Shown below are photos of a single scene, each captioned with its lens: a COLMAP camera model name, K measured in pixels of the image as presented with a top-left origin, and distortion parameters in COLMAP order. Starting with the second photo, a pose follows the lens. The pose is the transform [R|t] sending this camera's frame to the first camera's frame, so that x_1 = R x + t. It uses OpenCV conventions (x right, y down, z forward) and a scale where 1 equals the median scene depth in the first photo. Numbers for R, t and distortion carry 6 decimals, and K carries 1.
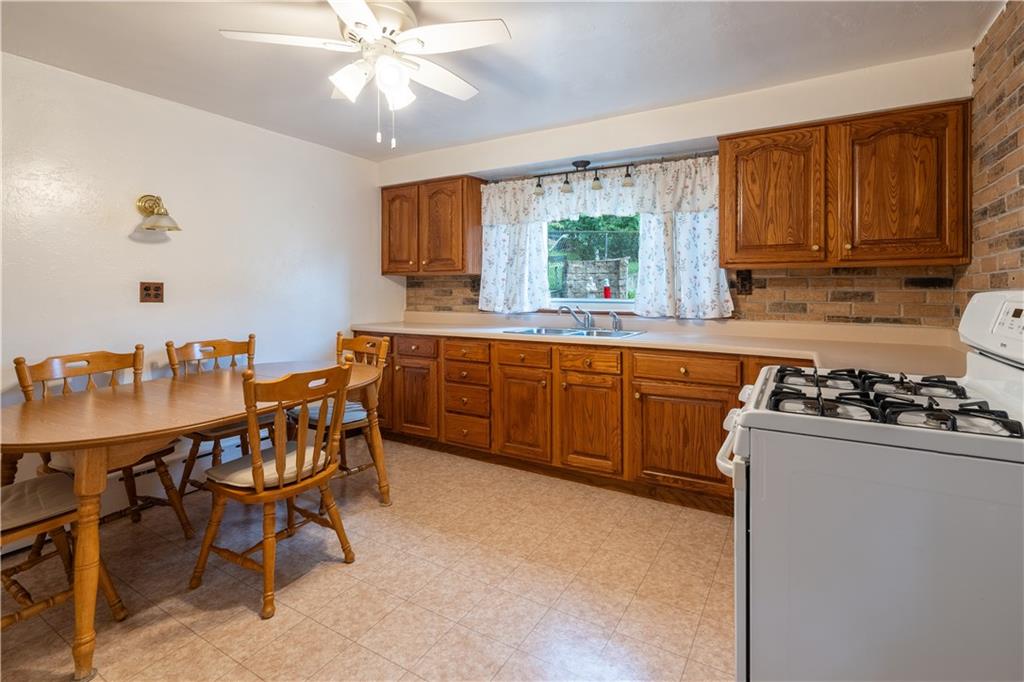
lens RADIAL K [[481.5, 0, 515.5], [0, 481.5, 284.2], [0, 0, 1]] dist [-0.001500, -0.000132]
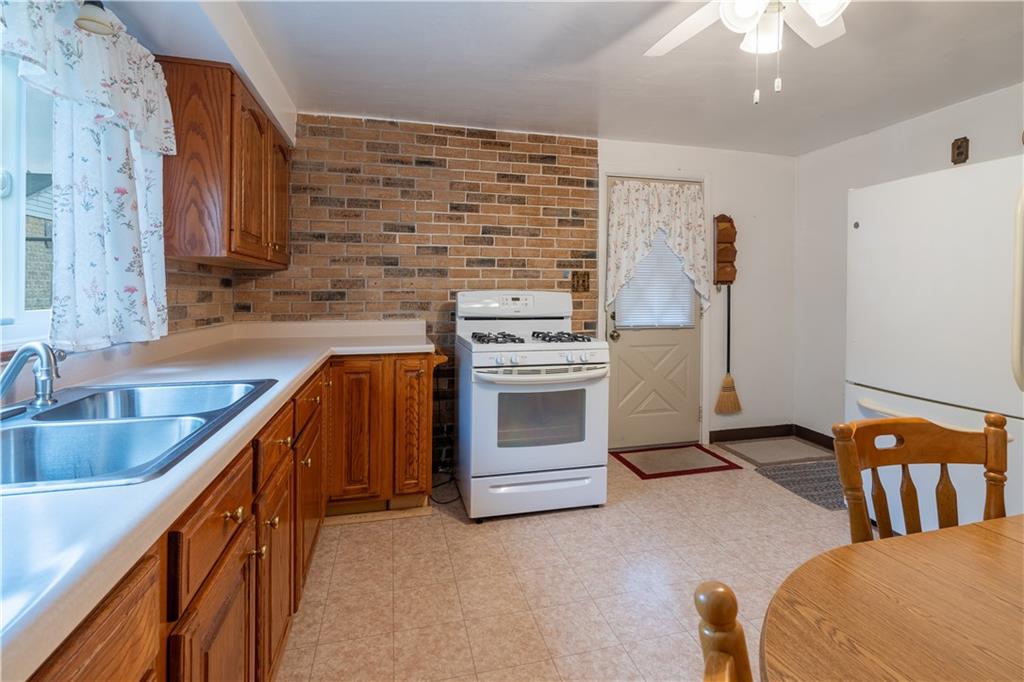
lens RADIAL K [[481.9, 0, 512.9], [0, 481.9, 293.1], [0, 0, 1]] dist [-0.000978, 0.000015]
pose [[-0.704265, -0.007524, 0.709897, -0.325196], [-0.011271, 0.999936, -0.000583, 0.011584], [-0.709847, -0.008412, -0.704305, 1.124741]]
